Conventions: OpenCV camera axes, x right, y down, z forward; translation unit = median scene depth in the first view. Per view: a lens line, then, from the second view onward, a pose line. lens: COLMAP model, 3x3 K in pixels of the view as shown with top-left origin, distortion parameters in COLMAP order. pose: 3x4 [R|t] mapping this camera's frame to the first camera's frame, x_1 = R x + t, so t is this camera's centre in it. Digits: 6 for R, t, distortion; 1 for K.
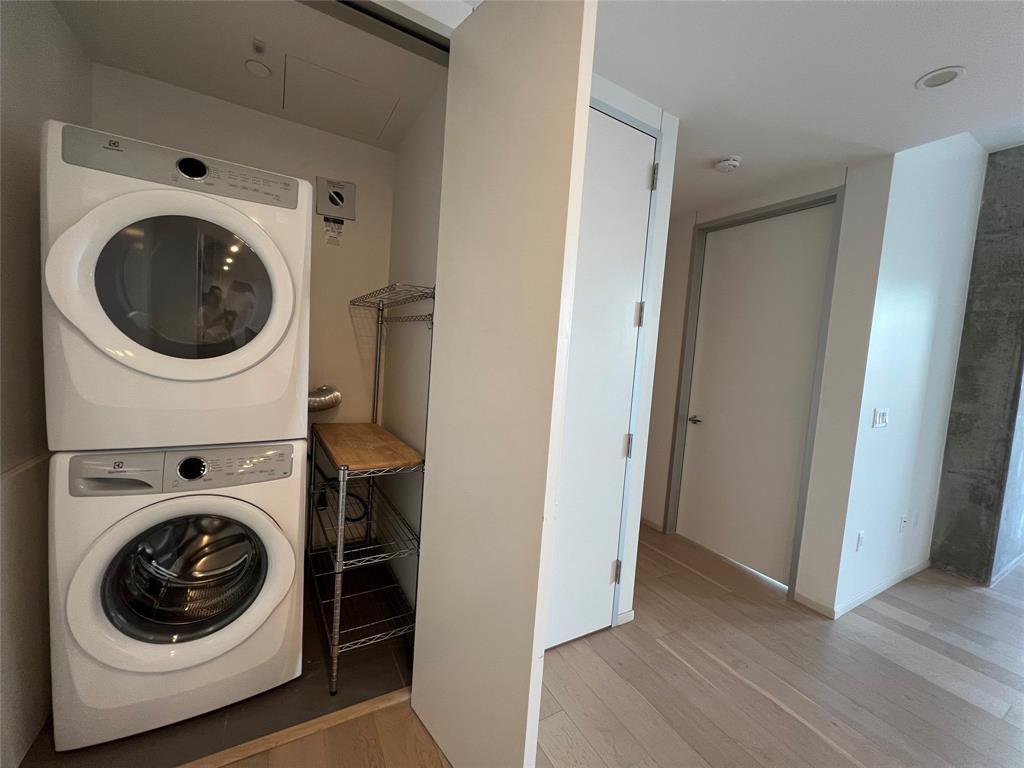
lens RADIAL K [[409.8, 0, 513.9], [0, 409.8, 382.6], [0, 0, 1]] dist [0.001146, -0.000146]
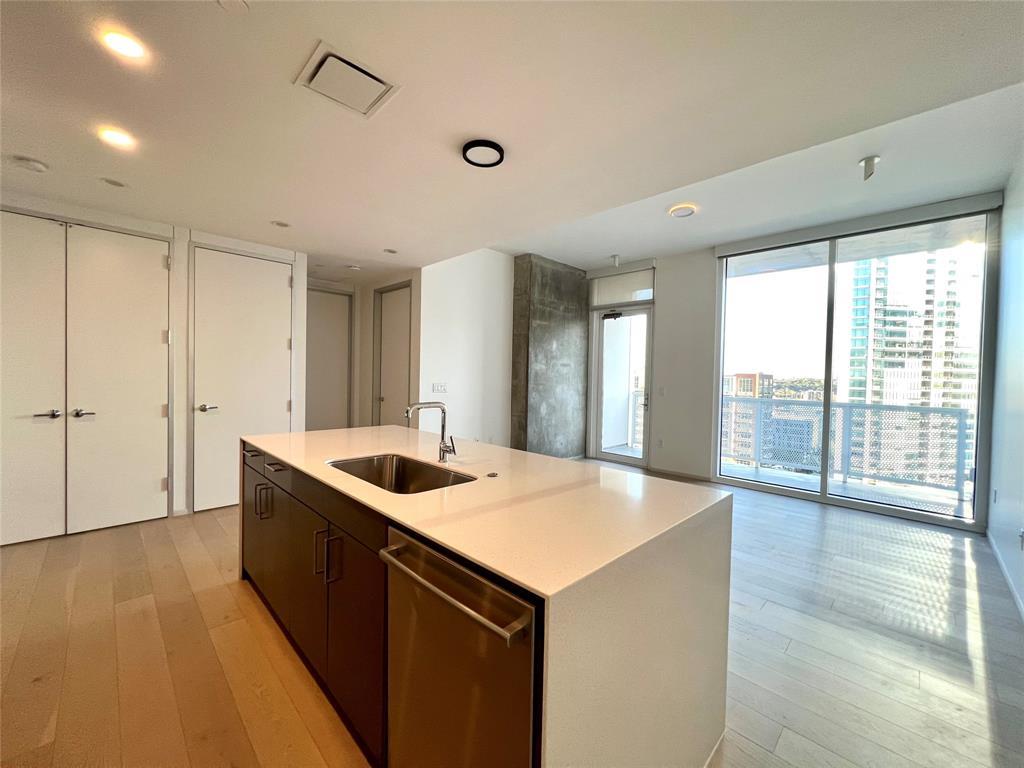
lens RADIAL K [[410.5, 0, 515.2], [0, 410.5, 382.6], [0, 0, 1]] dist [-0.001034, 0.000085]
pose [[0.966711, -0.059473, 0.248863, 0.737886], [0.069590, 0.997061, -0.032045, 0.151955], [-0.246225, 0.048296, 0.968009, -1.118575]]
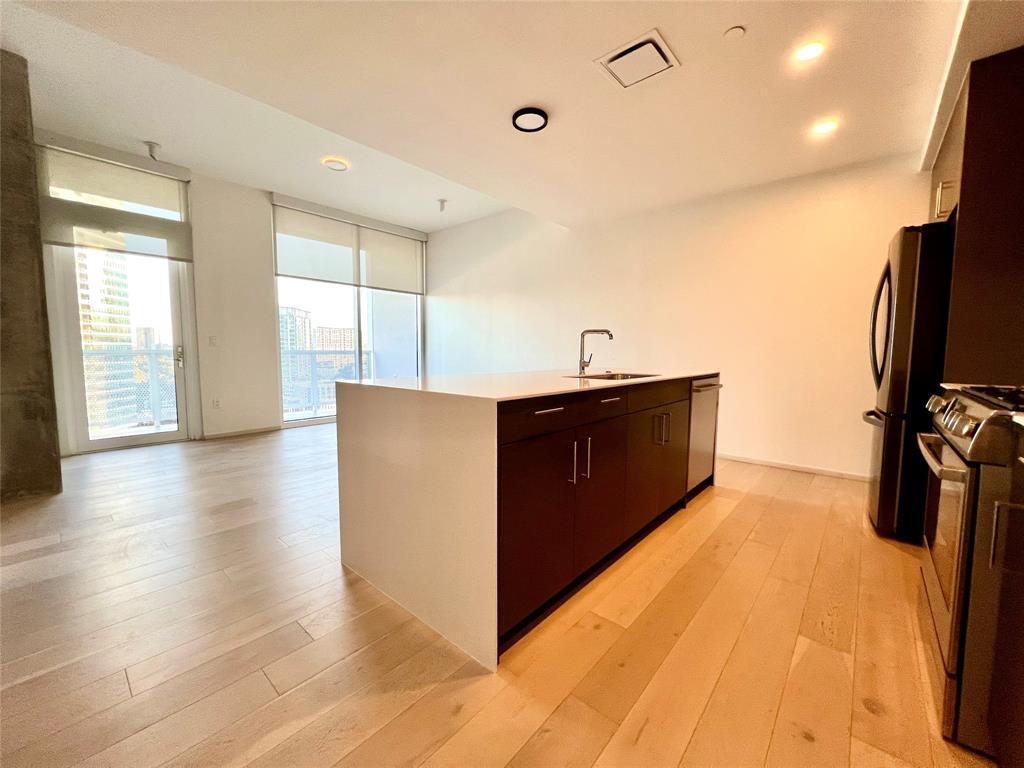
lens RADIAL K [[409.8, 0, 513.9], [0, 409.8, 382.6], [0, 0, 1]] dist [0.001146, -0.000146]
pose [[-0.310492, -0.150263, 0.938624, -0.192122], [0.039704, 0.984515, 0.170743, 0.097966], [-0.949746, 0.090282, -0.299718, 0.210591]]
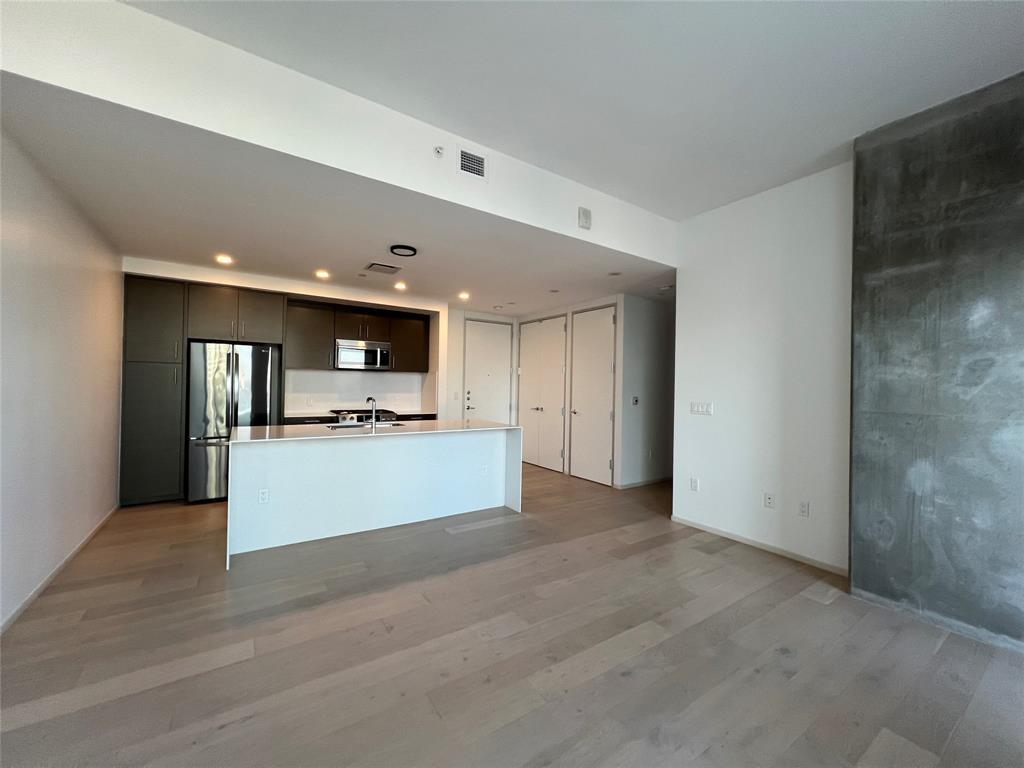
lens RADIAL K [[409.8, 0, 513.9], [0, 409.8, 382.6], [0, 0, 1]] dist [0.001146, -0.000146]
pose [[0.060638, -0.081616, -0.994818, 2.461969], [-0.084859, 0.992622, -0.086608, 0.187284], [0.994546, 0.089671, 0.053265, 0.163167]]
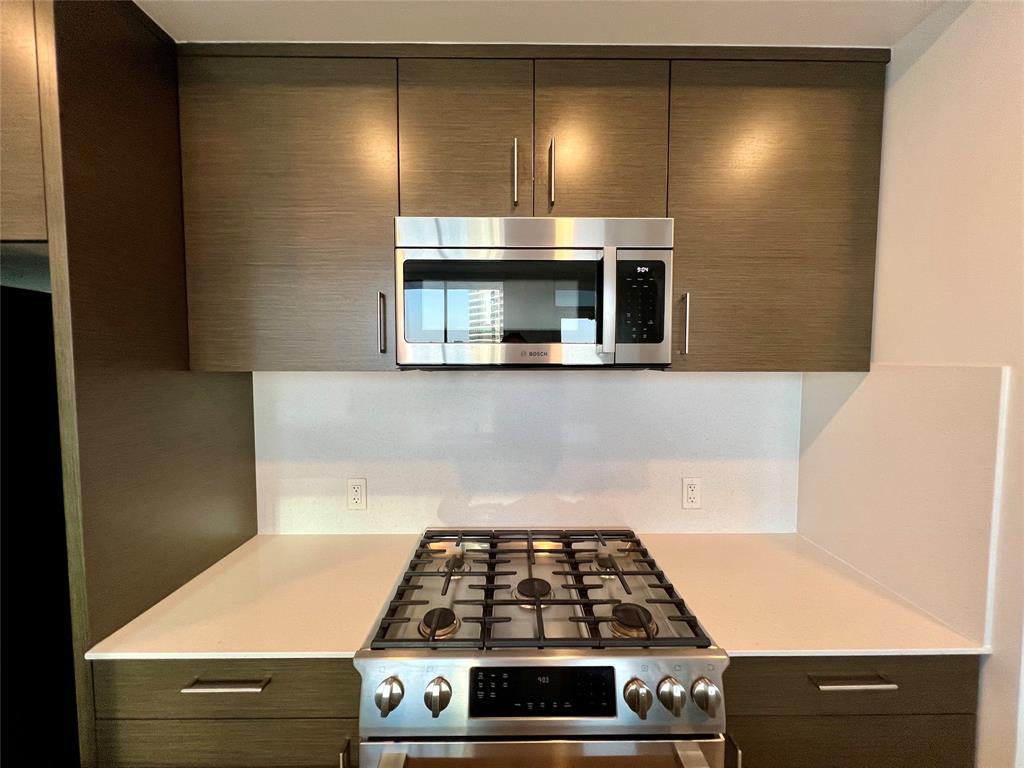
lens RADIAL K [[409.8, 0, 513.9], [0, 409.8, 382.6], [0, 0, 1]] dist [0.001146, -0.000146]
pose [[-0.508835, -0.025175, -0.860496, 0.450582], [-0.100833, 0.994435, 0.030531, -0.016143], [0.854938, 0.102302, -0.508542, -0.367540]]
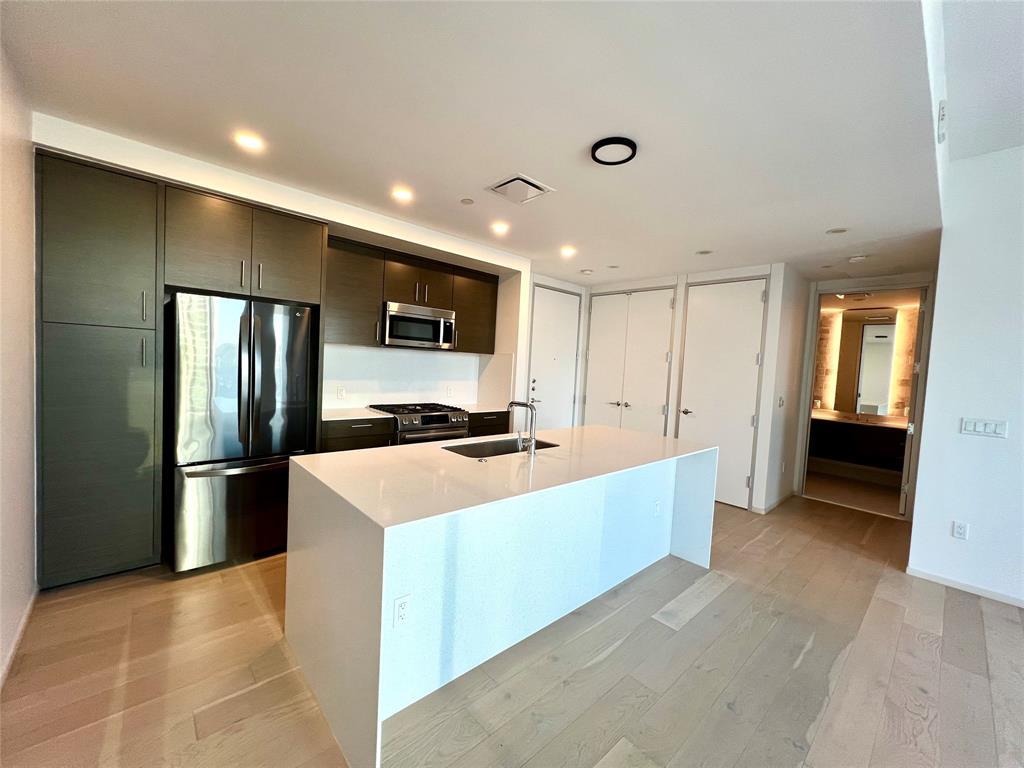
lens RADIAL K [[410.5, 0, 515.2], [0, 410.5, 382.6], [0, 0, 1]] dist [-0.001034, 0.000085]
pose [[0.212635, -0.018209, -0.976962, 1.744101], [-0.106000, 0.993496, -0.041588, 0.147840], [0.971365, 0.112401, 0.209322, -0.550127]]
